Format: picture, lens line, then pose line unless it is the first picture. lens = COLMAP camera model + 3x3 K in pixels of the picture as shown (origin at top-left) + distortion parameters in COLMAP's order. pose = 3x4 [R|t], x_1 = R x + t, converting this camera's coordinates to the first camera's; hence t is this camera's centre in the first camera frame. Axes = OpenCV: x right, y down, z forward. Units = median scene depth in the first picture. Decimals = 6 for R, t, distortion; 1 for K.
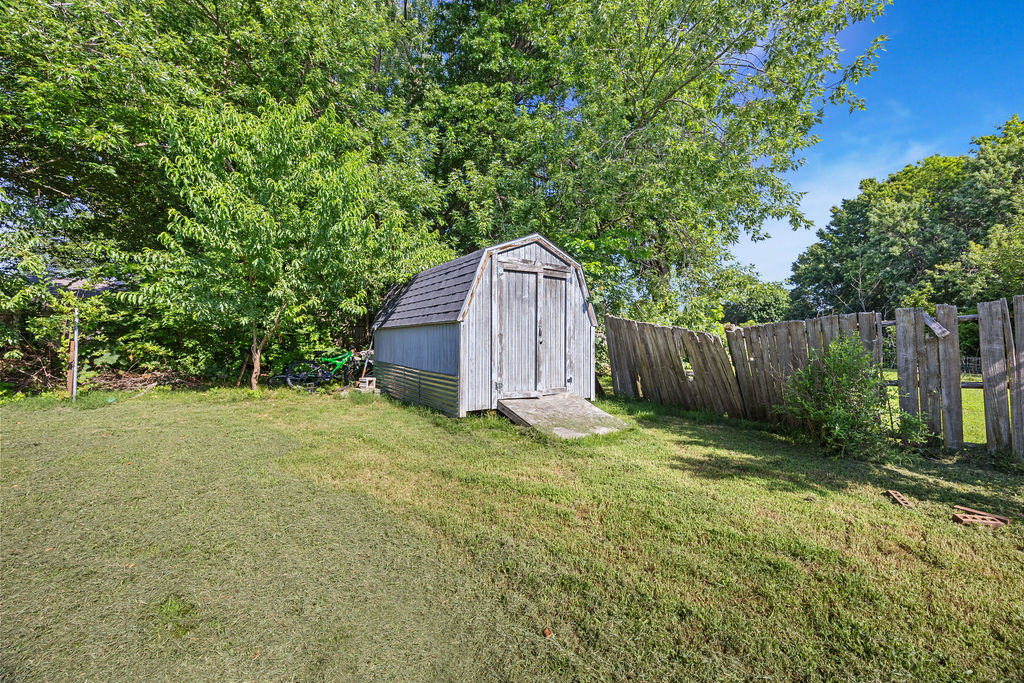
lens RADIAL K [[389.0, 0, 507.4], [0, 389.0, 341.3], [0, 0, 1]] dist [-0.004659, -0.000158]
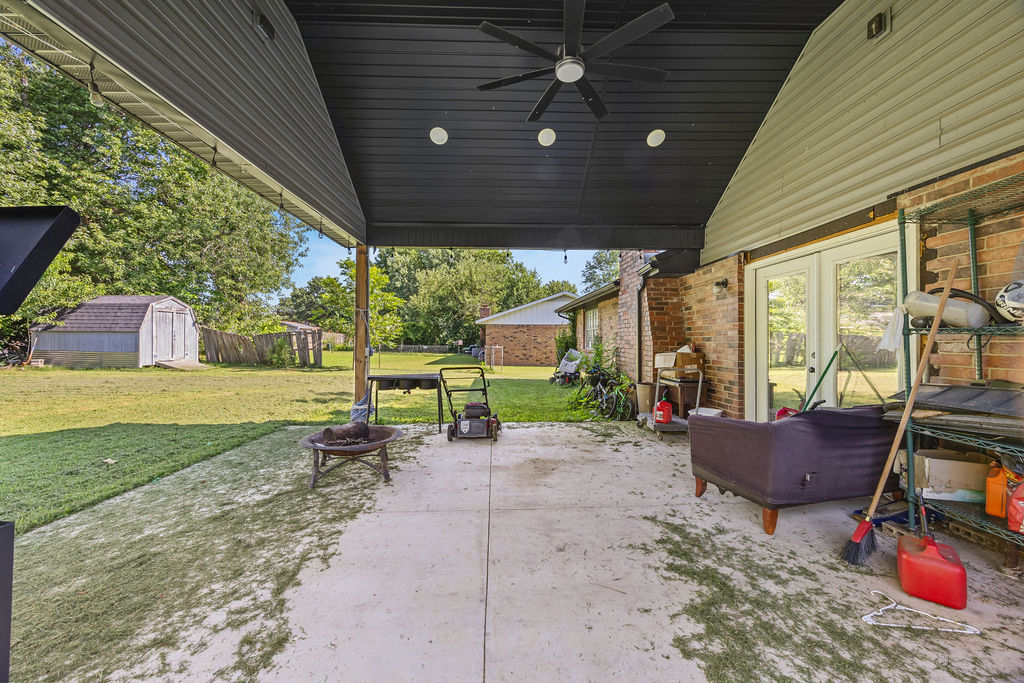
lens RADIAL K [[389.0, 0, 507.4], [0, 389.0, 341.3], [0, 0, 1]] dist [-0.004659, -0.000158]
pose [[0.575046, -0.005756, 0.818101, -0.705585], [-0.006319, 0.999914, 0.011477, -0.025142], [-0.818097, -0.011770, 0.574960, -2.149814]]
